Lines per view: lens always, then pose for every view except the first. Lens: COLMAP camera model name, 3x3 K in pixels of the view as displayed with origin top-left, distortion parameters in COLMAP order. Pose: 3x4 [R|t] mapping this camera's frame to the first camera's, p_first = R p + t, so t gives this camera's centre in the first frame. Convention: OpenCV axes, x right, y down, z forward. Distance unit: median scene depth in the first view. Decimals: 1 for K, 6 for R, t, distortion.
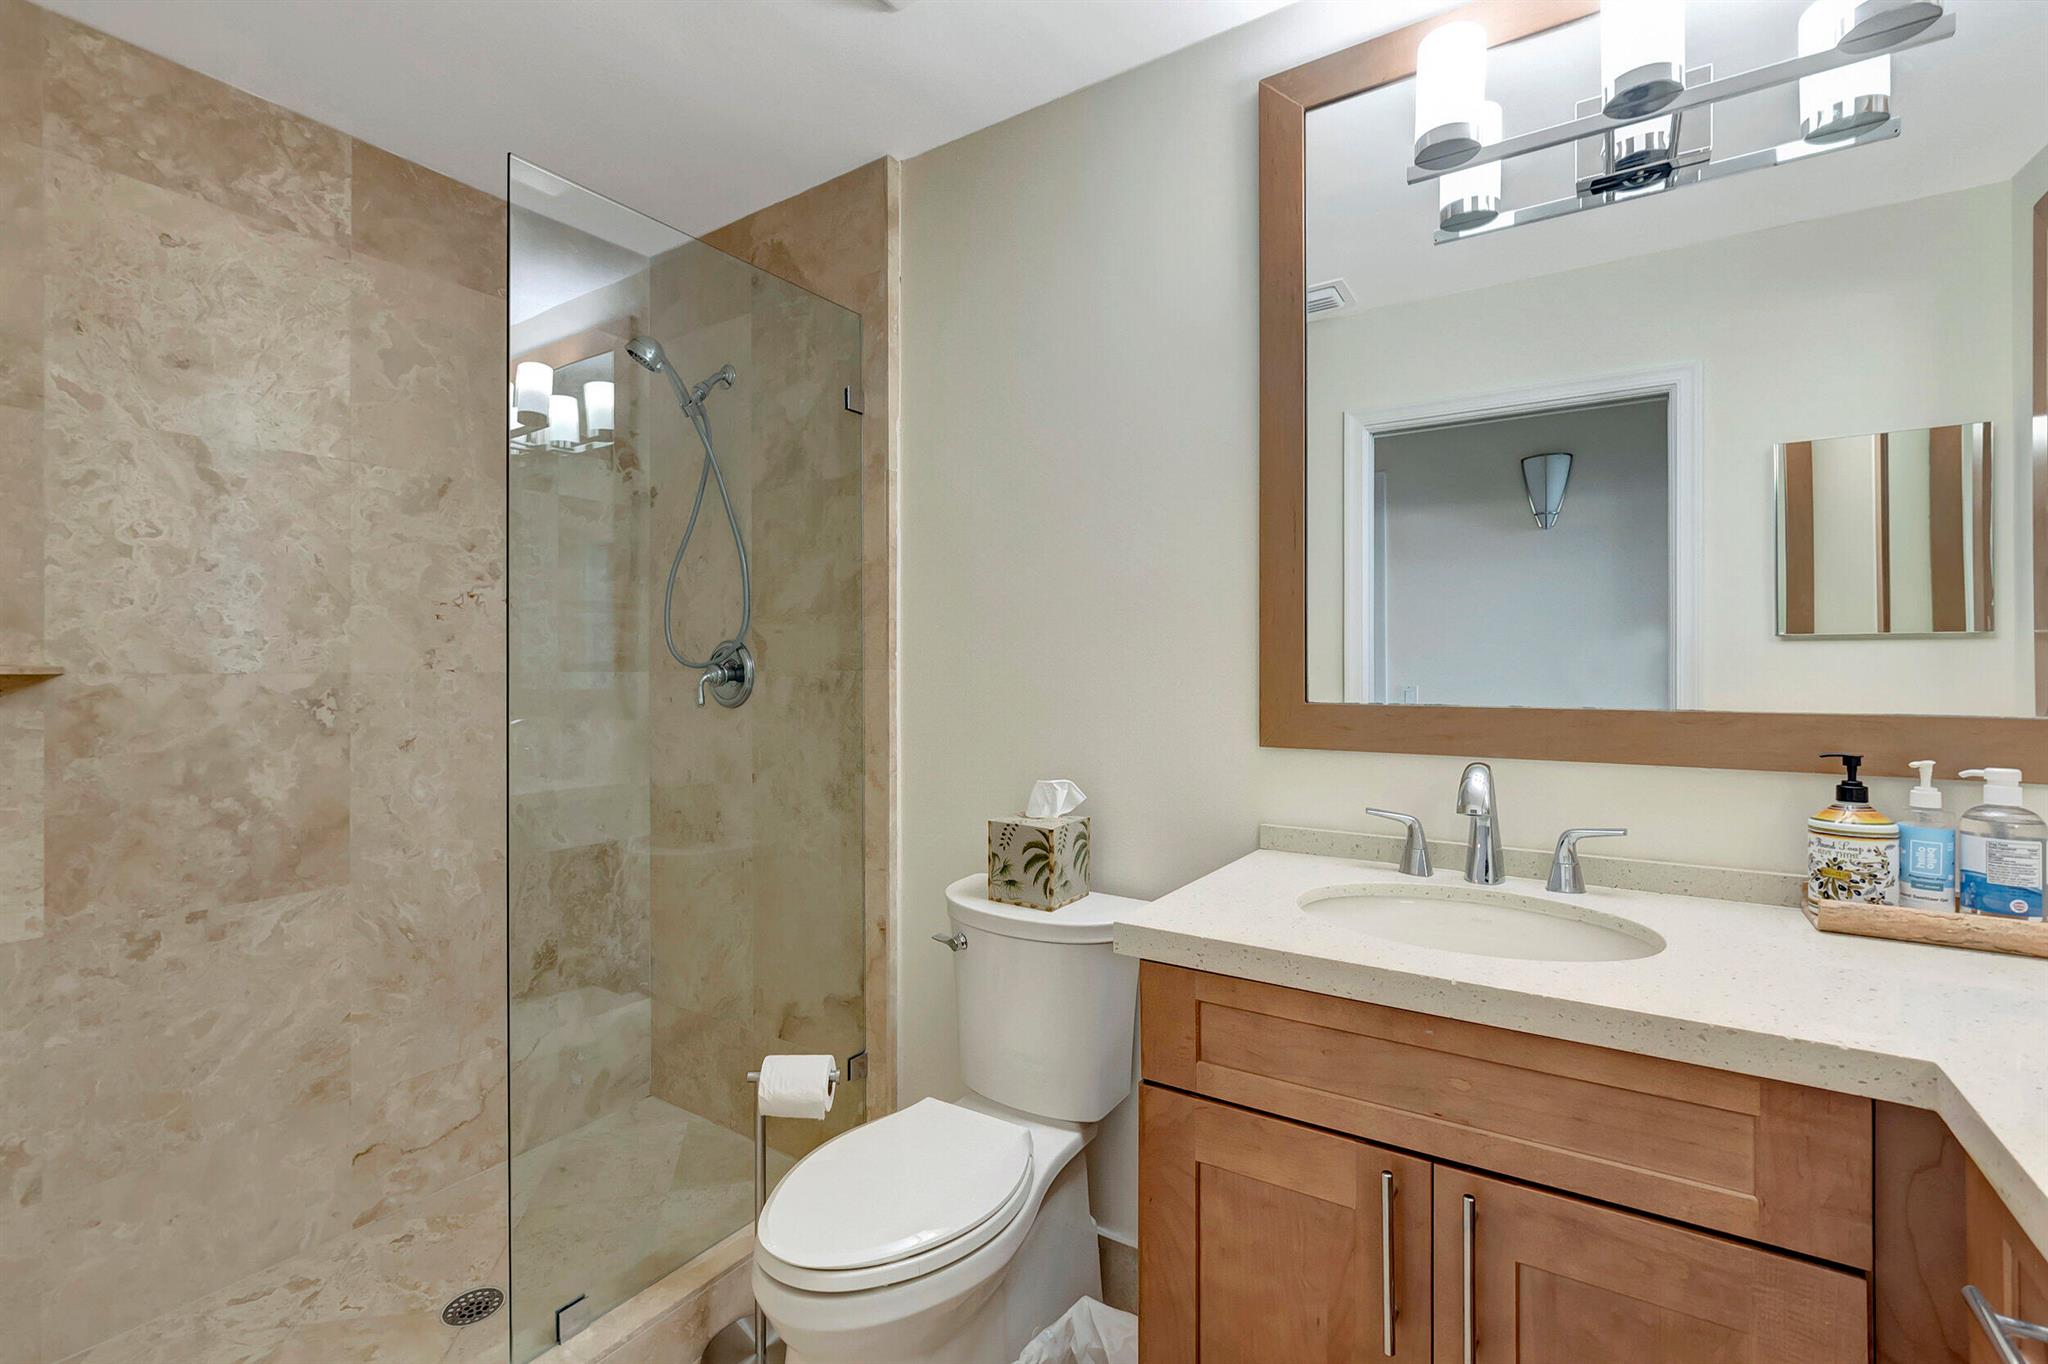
lens RADIAL K [[904.8, 0, 1025.4], [0, 904.8, 688.2], [0, 0, 1]] dist [0.001274, -0.001090]
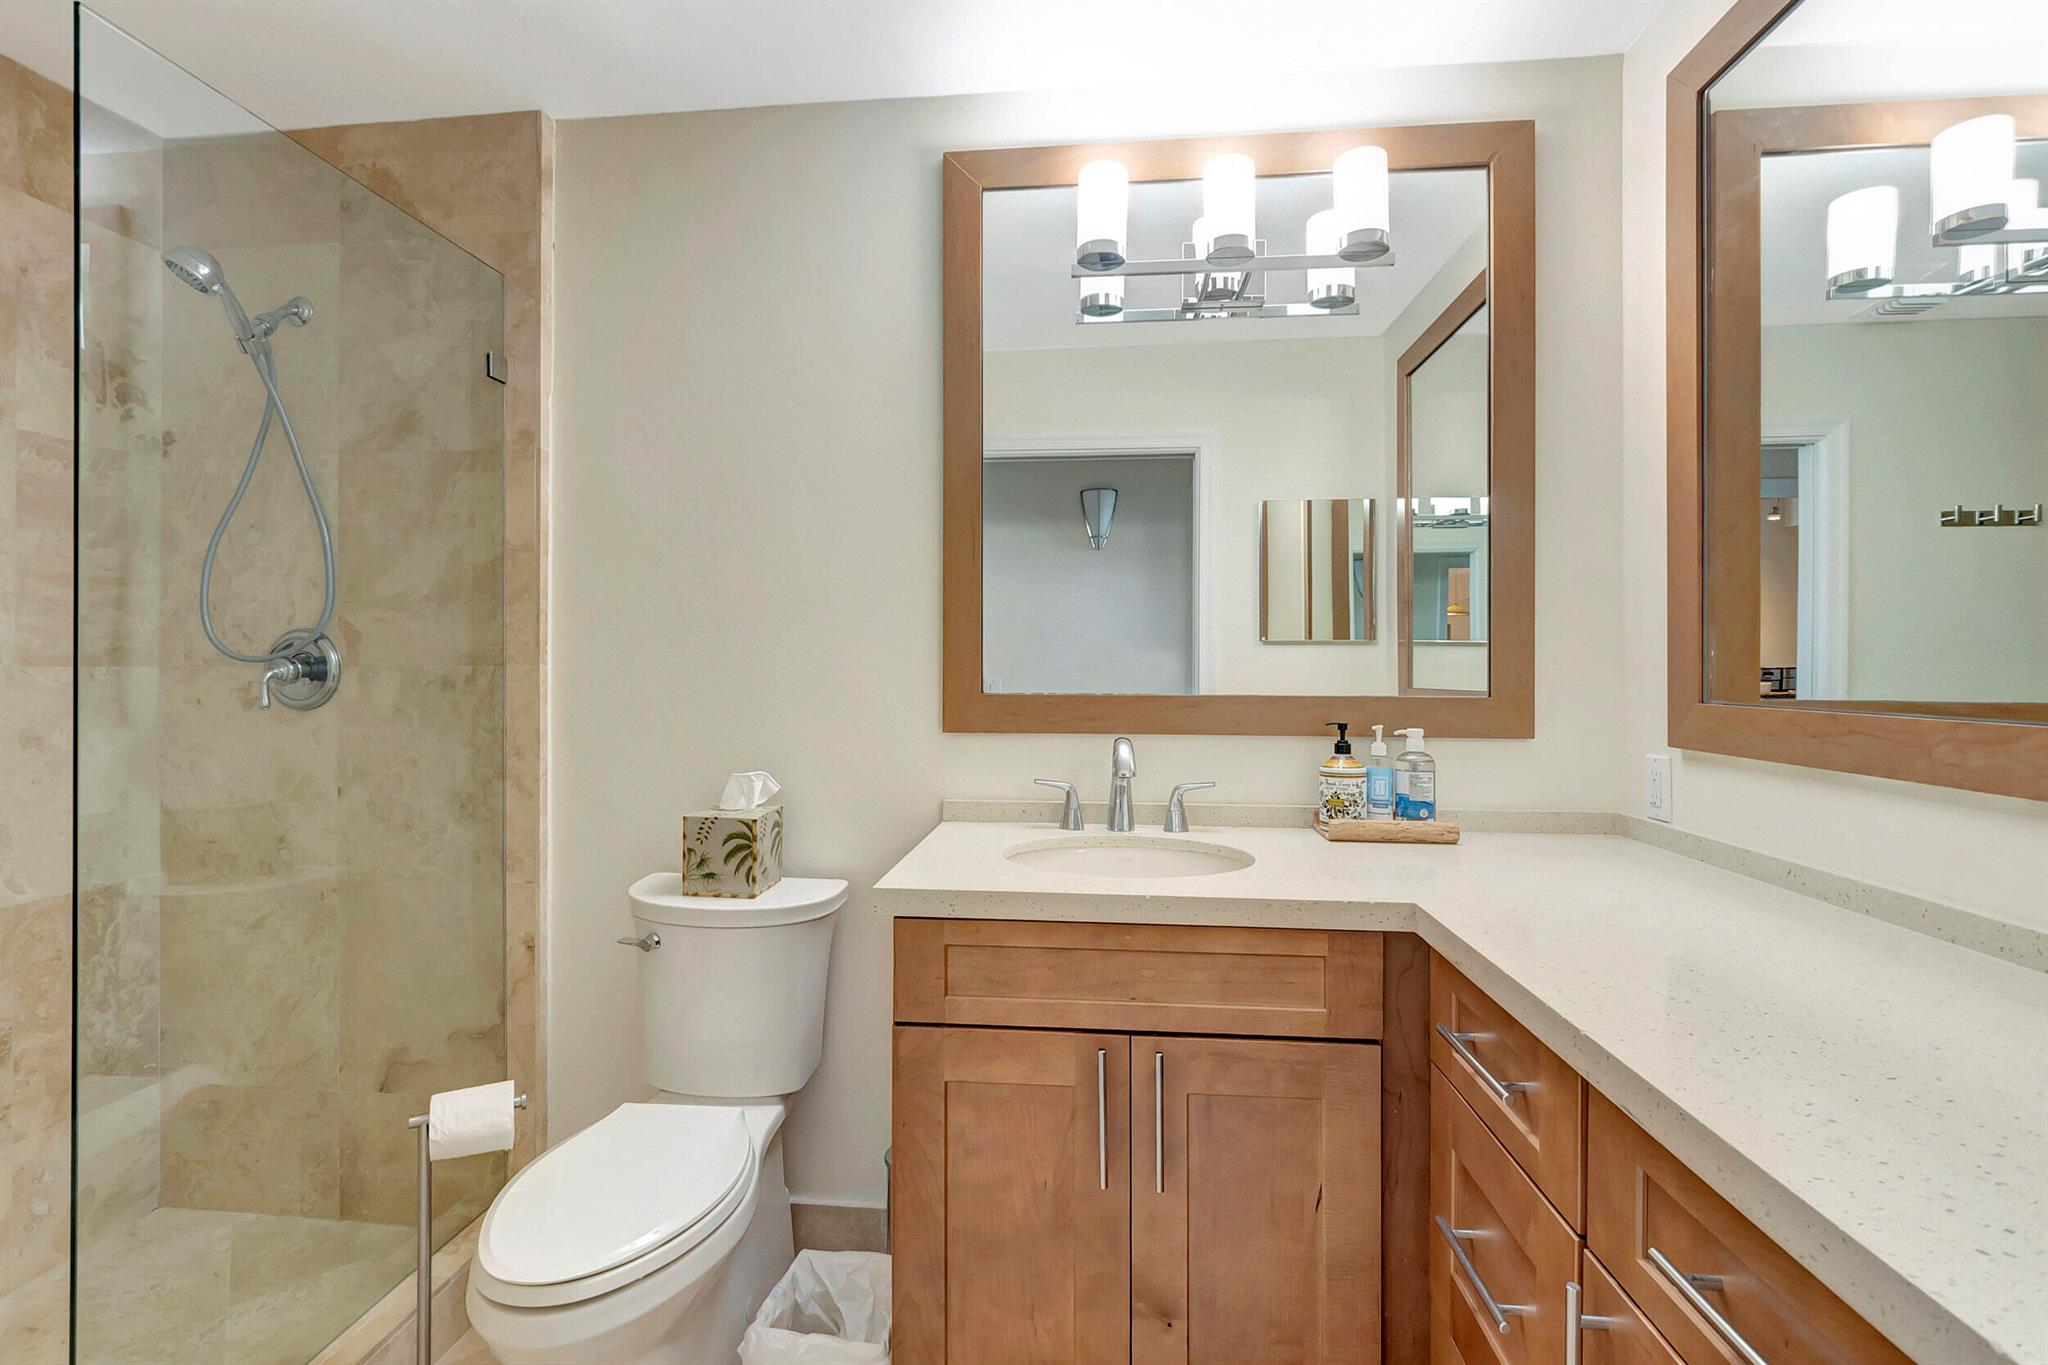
lens RADIAL K [[904.8, 0, 1022.4], [0, 904.8, 687.7], [0, 0, 1]] dist [0.001274, -0.001090]
pose [[0.885839, -0.009351, 0.463898, -0.175014], [0.007162, 0.999953, 0.006480, 0.001004], [-0.463937, -0.002418, 0.885865, -0.060920]]
